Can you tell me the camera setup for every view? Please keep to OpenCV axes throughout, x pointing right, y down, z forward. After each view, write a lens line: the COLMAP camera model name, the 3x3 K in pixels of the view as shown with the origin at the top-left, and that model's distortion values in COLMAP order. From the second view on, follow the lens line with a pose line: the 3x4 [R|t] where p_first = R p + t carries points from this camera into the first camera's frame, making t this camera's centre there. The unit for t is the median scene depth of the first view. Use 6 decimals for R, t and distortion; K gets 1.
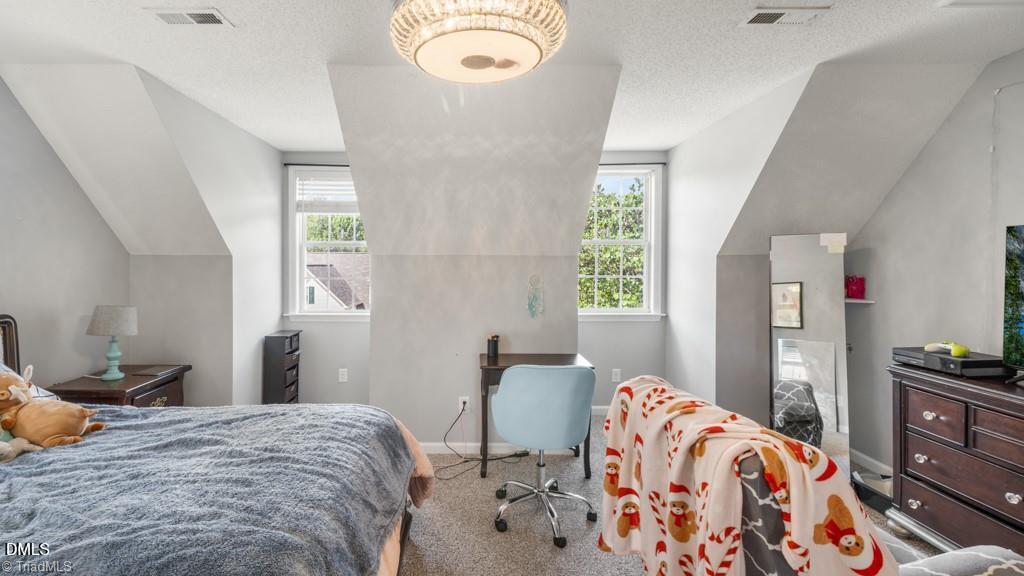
lens RADIAL K [[467.1, 0, 510.5], [0, 467.1, 264.1], [0, 0, 1]] dist [0.014679, -0.000580]
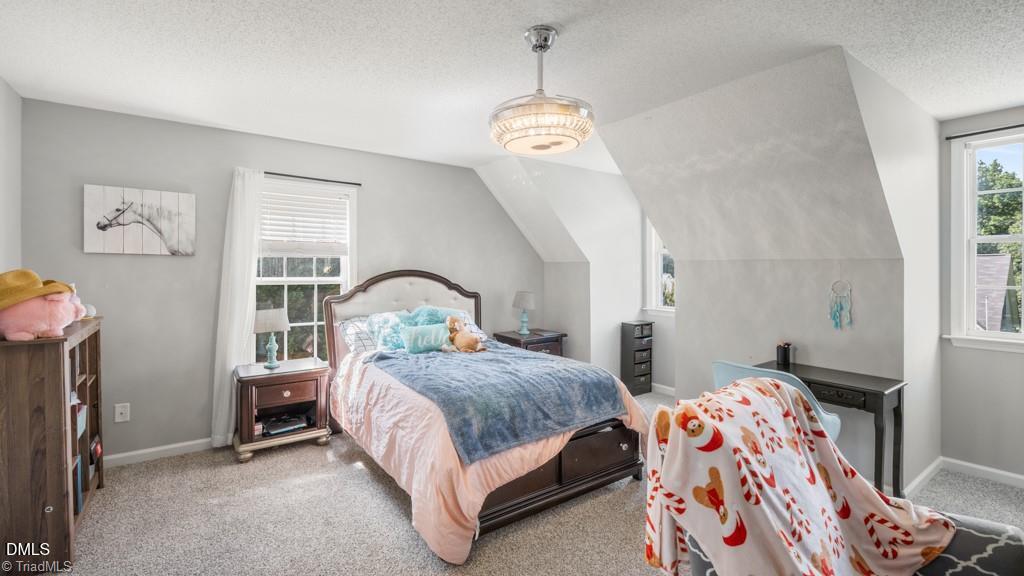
lens RADIAL K [[467.1, 0, 510.5], [0, 467.1, 264.1], [0, 0, 1]] dist [0.014679, -0.000580]
pose [[0.575330, -0.004404, -0.817909, 0.472383], [-0.004762, 0.999951, -0.008734, 0.002617], [0.817907, 0.008920, 0.575281, -0.023813]]
